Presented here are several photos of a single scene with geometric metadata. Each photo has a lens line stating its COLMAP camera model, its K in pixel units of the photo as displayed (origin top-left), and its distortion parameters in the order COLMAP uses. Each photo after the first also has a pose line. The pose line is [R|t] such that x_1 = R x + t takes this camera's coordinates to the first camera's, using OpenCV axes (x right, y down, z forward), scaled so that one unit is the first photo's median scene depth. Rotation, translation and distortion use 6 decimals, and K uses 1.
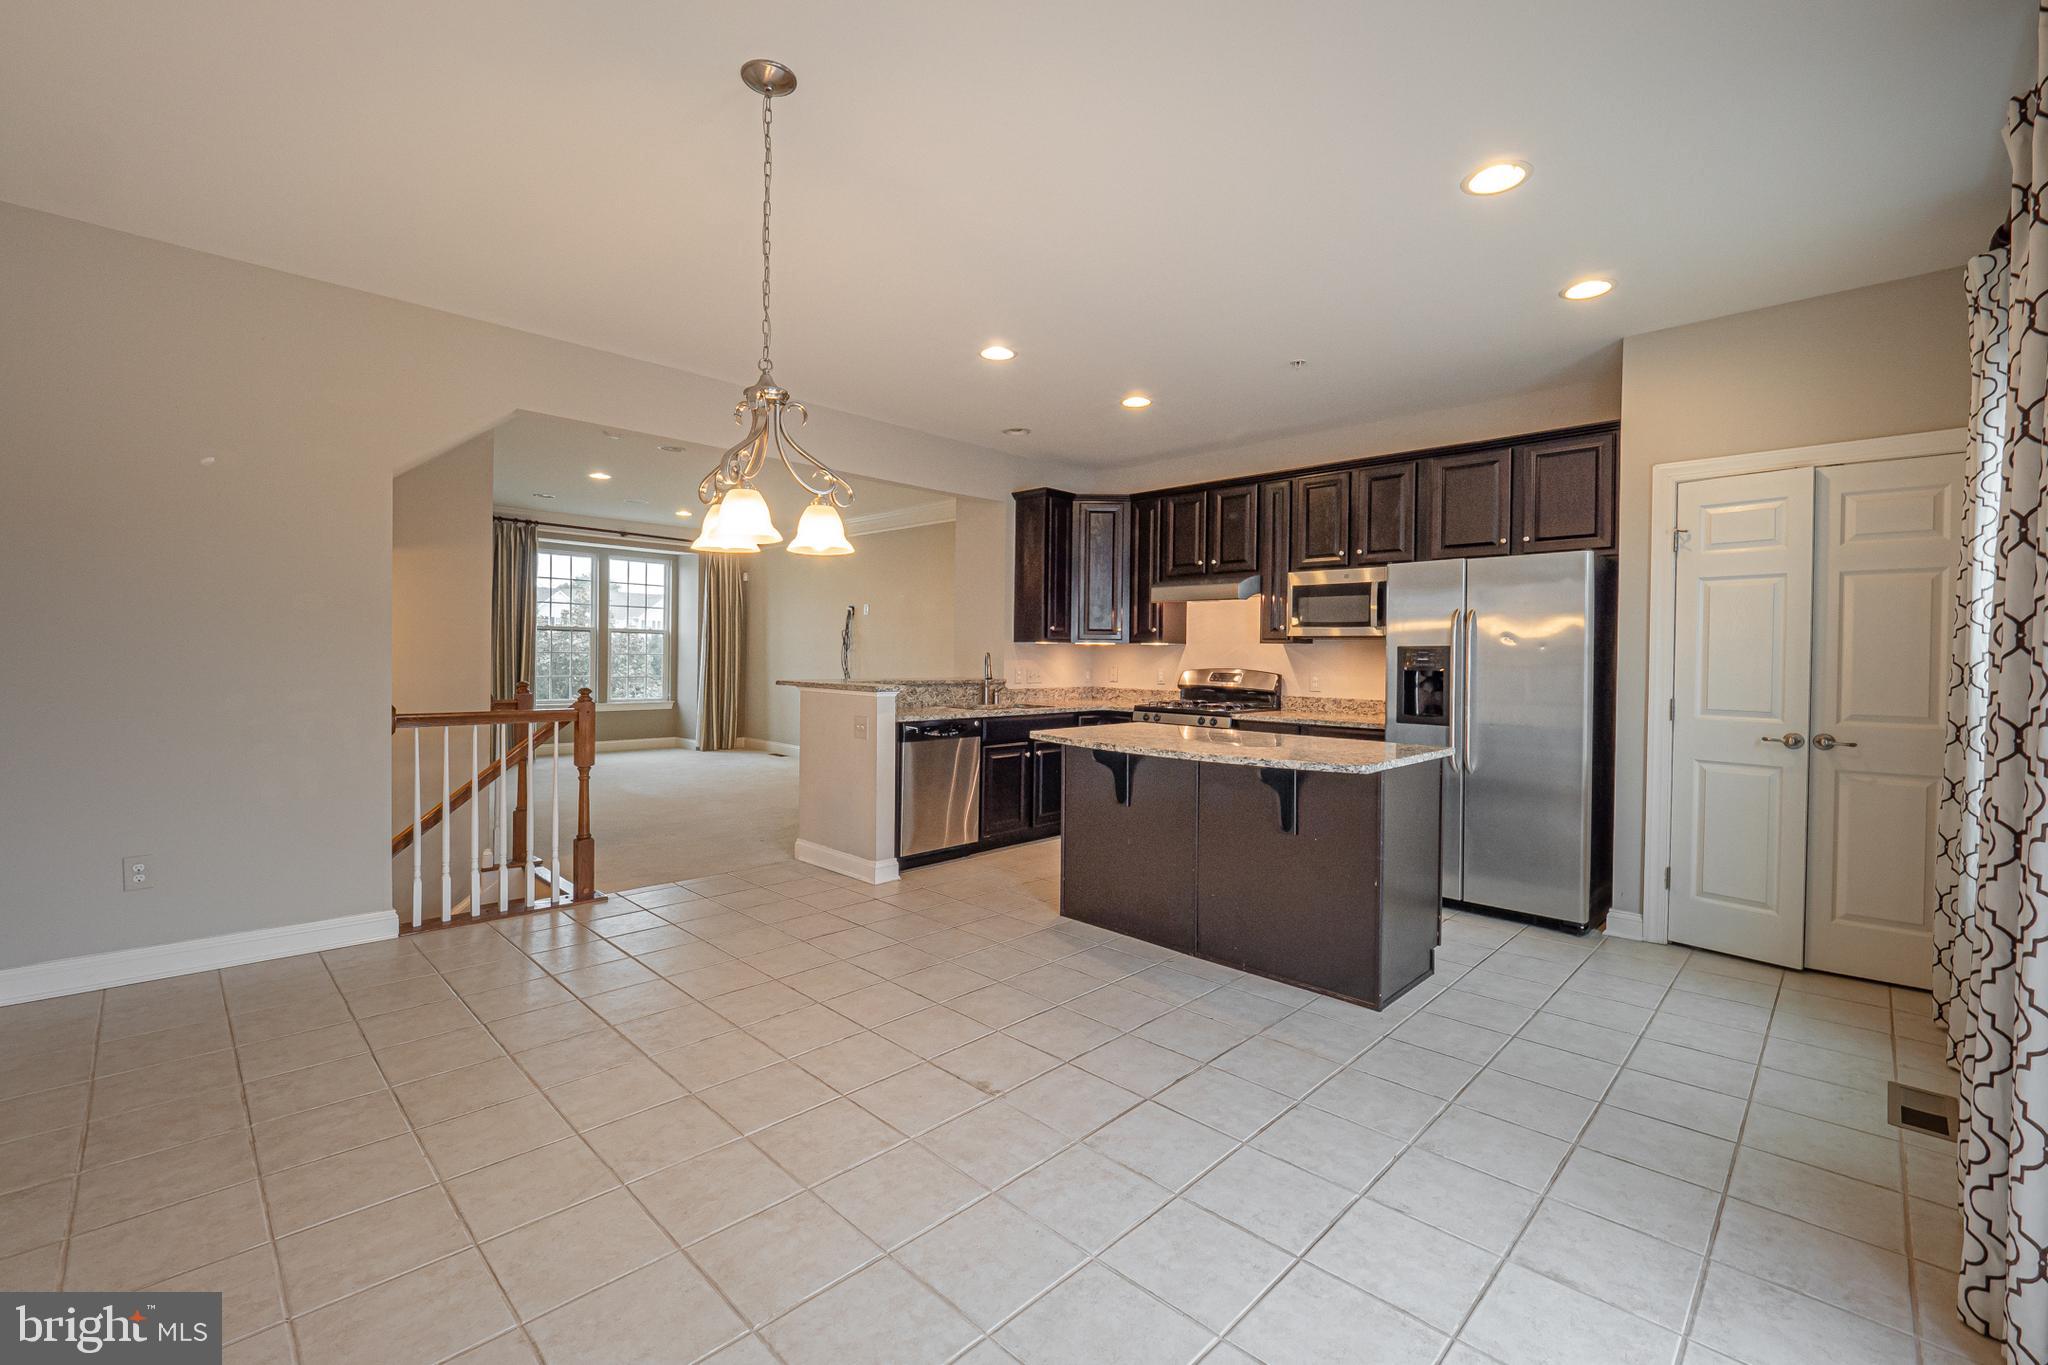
lens RADIAL K [[858.1, 0, 1010.9], [0, 858.1, 666.6], [0, 0, 1]] dist [-0.003313, -0.001927]
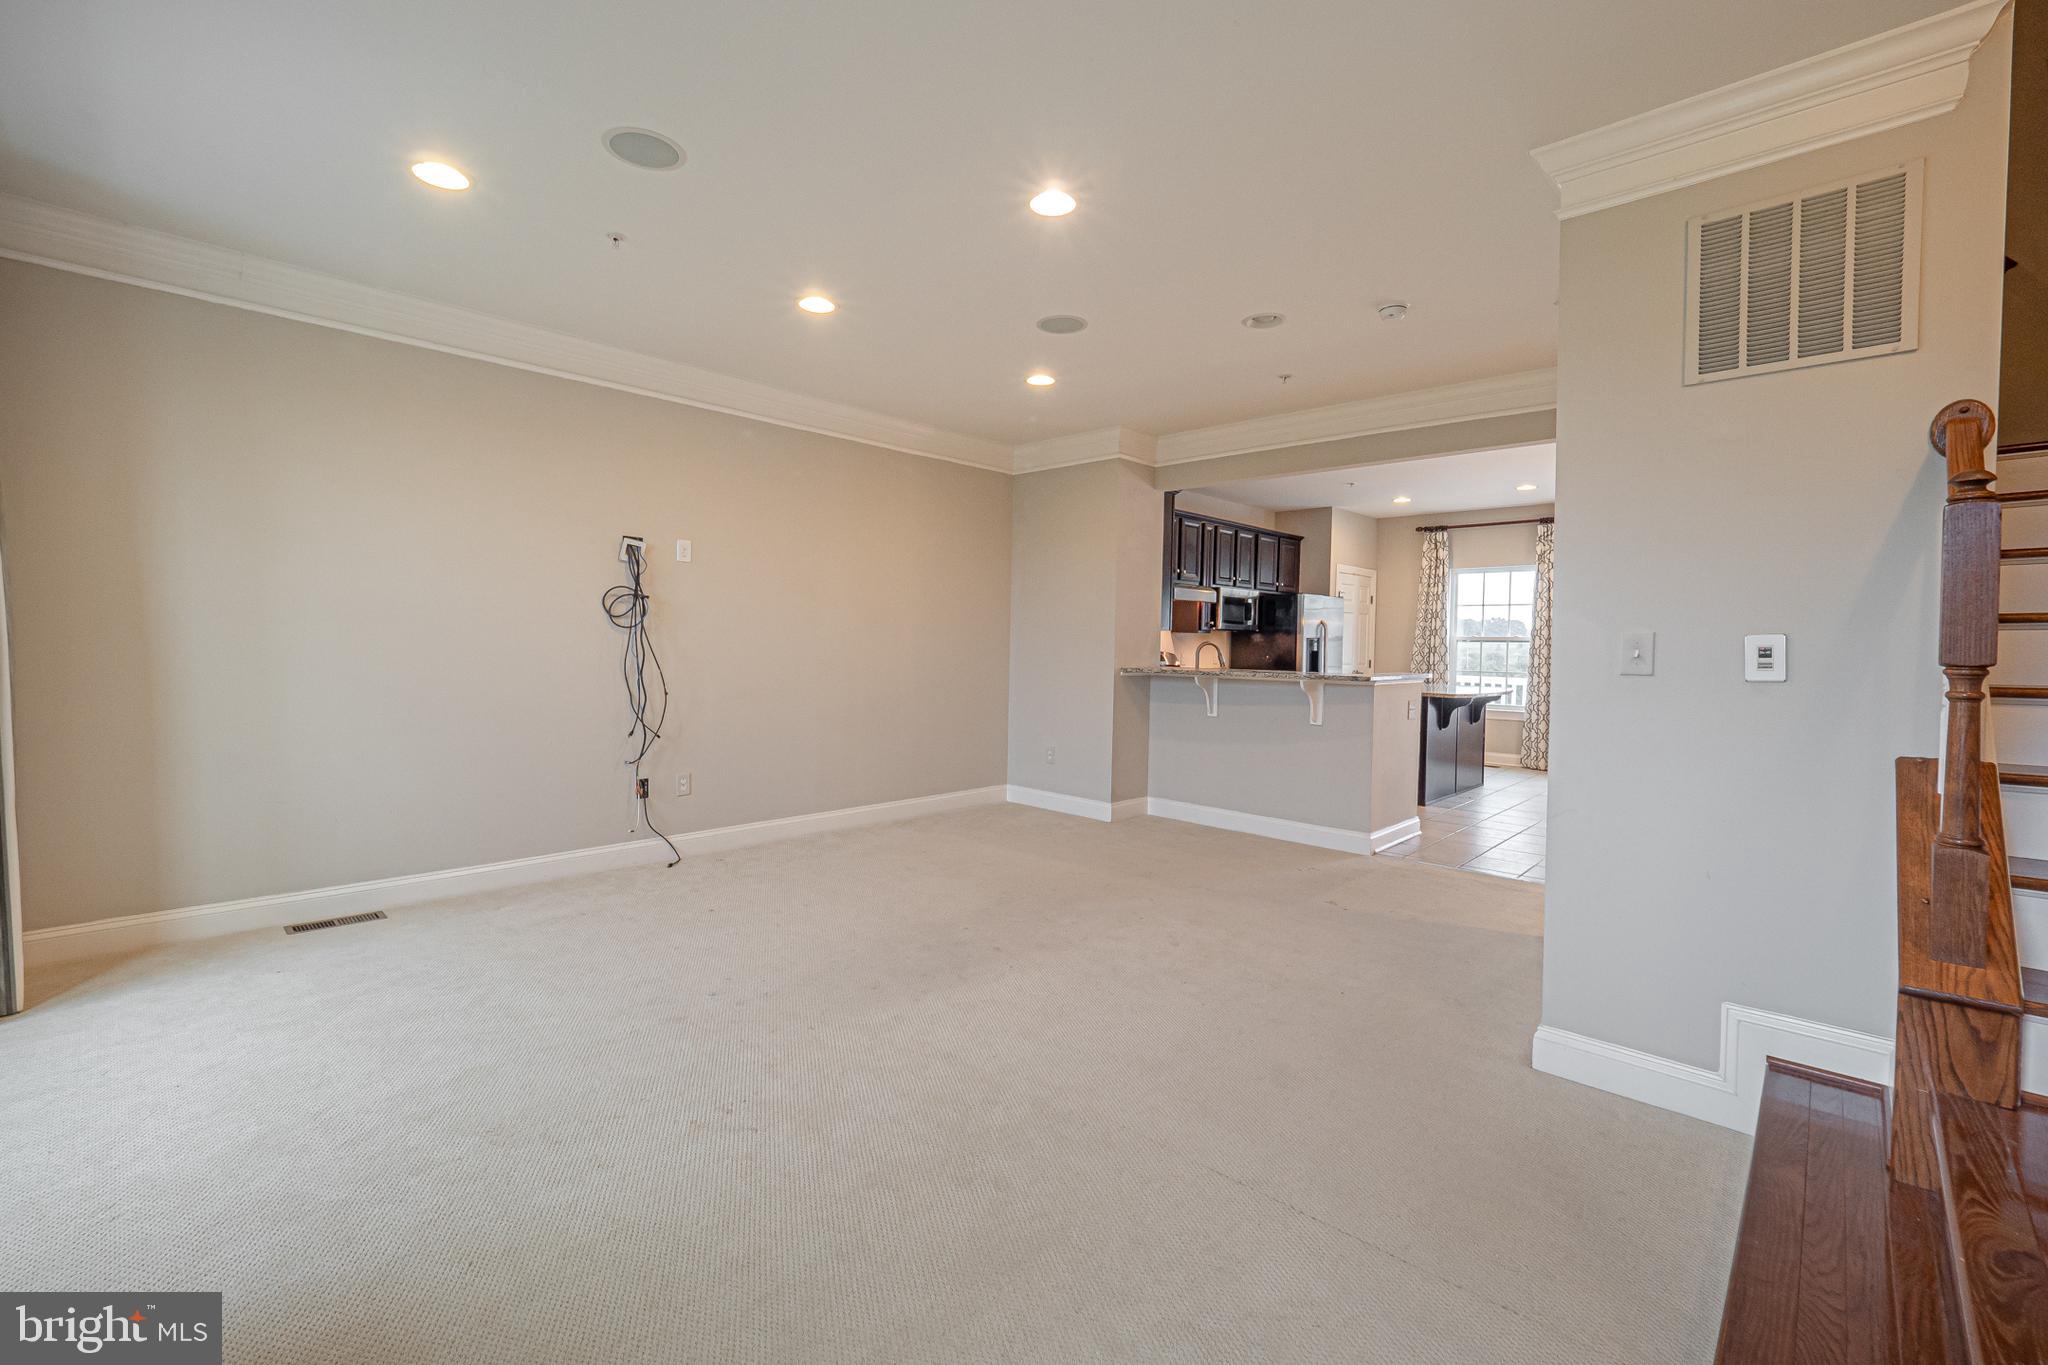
lens RADIAL K [[858.1, 0, 1016.8], [0, 858.1, 675.2], [0, 0, 1]] dist [-0.003313, -0.001927]
pose [[-0.017293, -0.050653, 0.998567, -1.164680], [-0.003400, 0.998713, 0.050601, -0.028659], [-0.999845, -0.002520, -0.017443, 1.352159]]
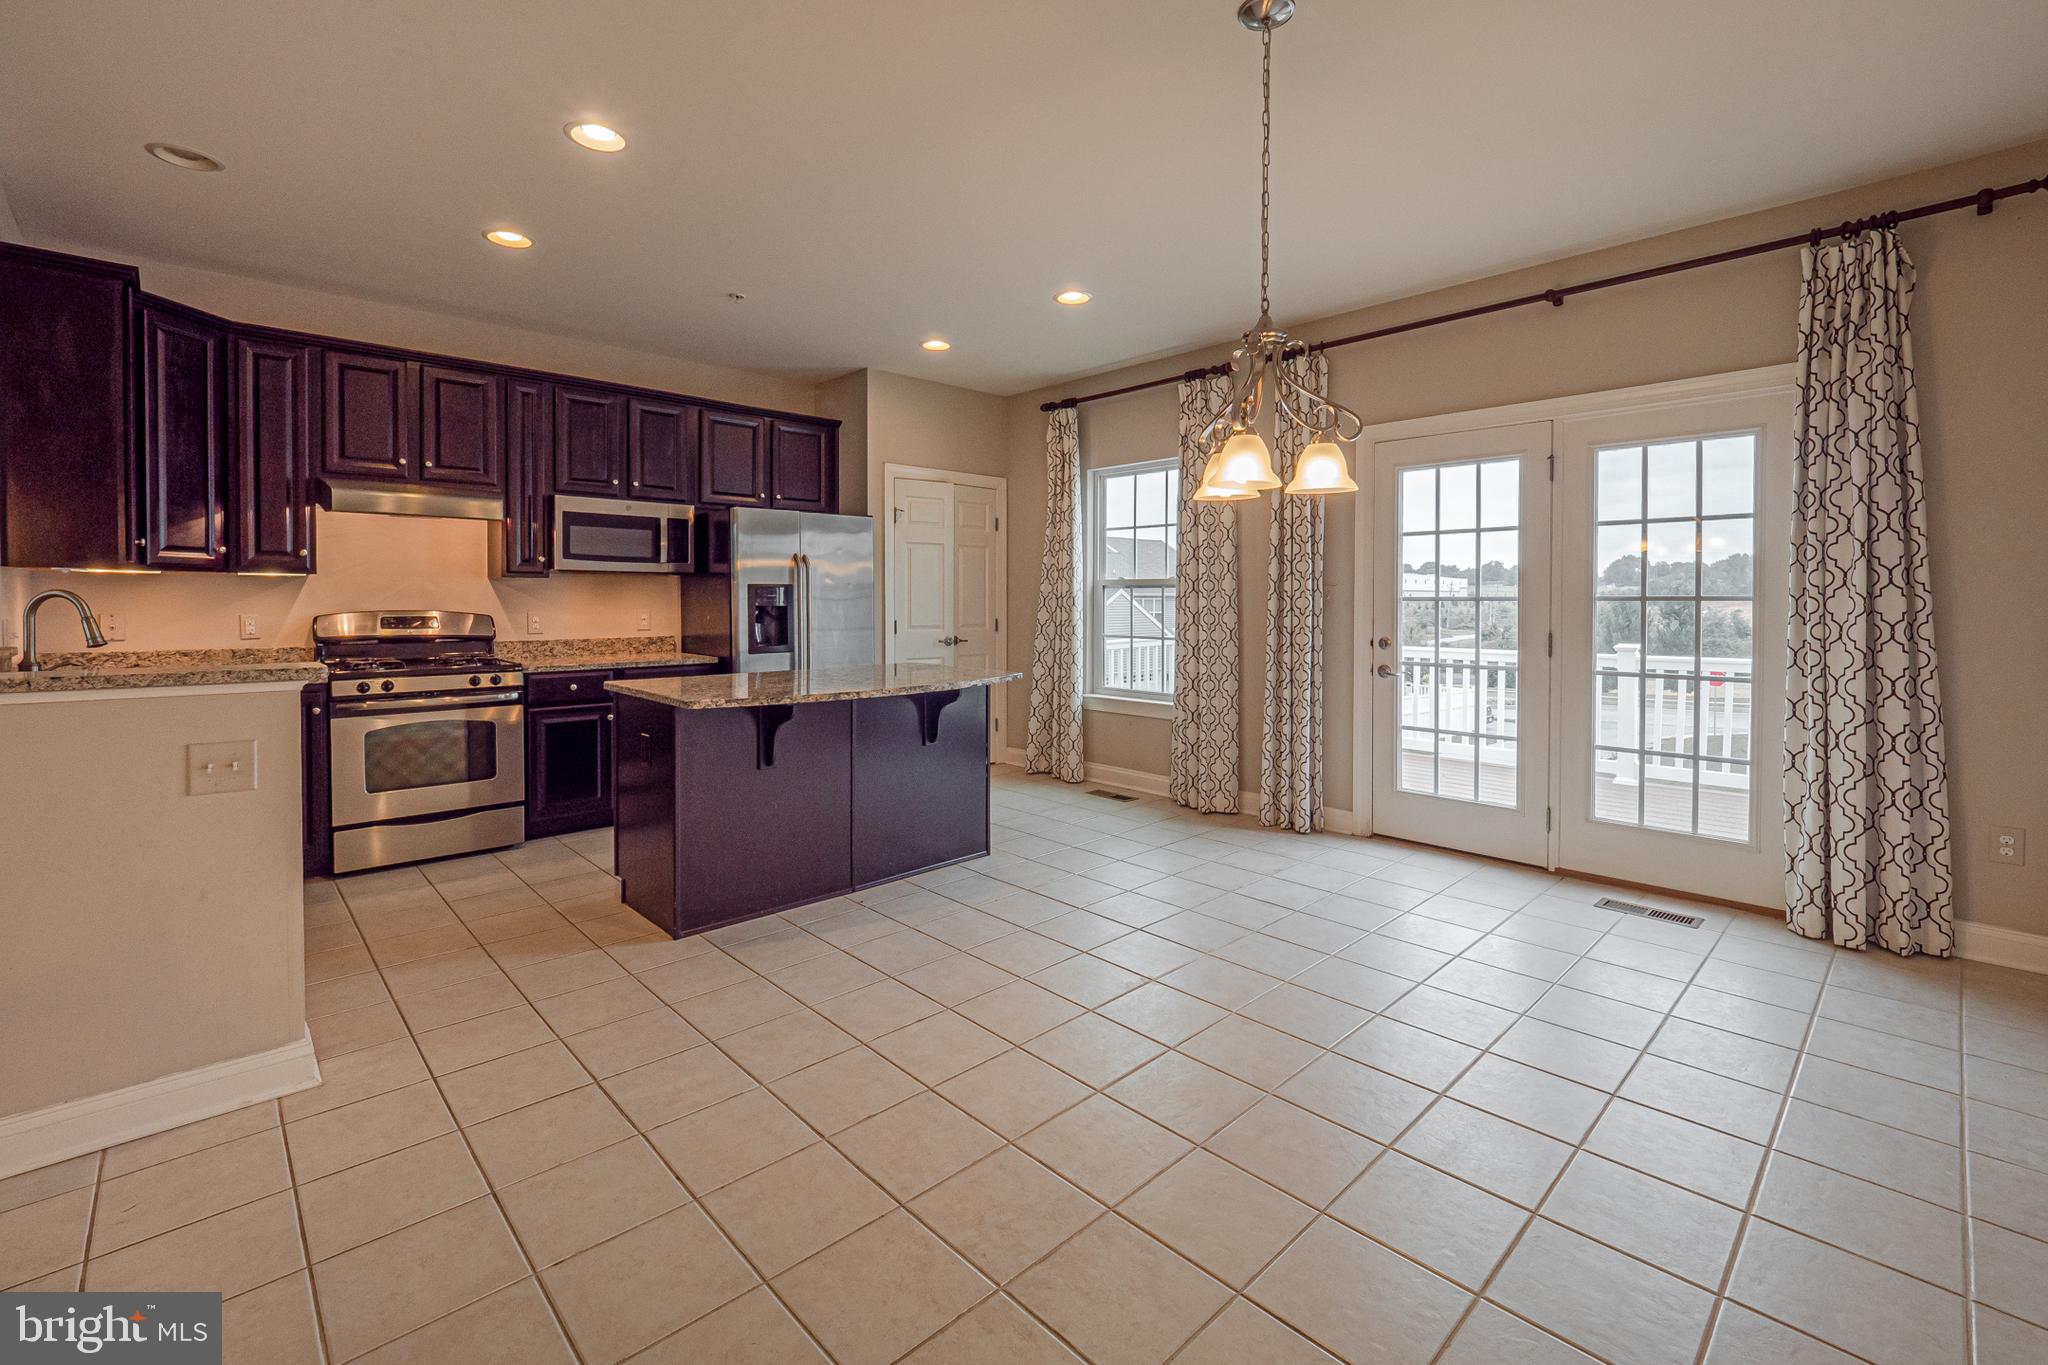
lens RADIAL K [[858.1, 0, 1033.2], [0, 858.1, 621.4], [0, 0, 1]] dist [-0.003313, -0.001927]
pose [[0.012792, -0.041898, 0.999040, -0.512620], [0.008609, 0.999089, 0.041790, -0.015339], [-0.999881, 0.008066, 0.013142, 0.502460]]
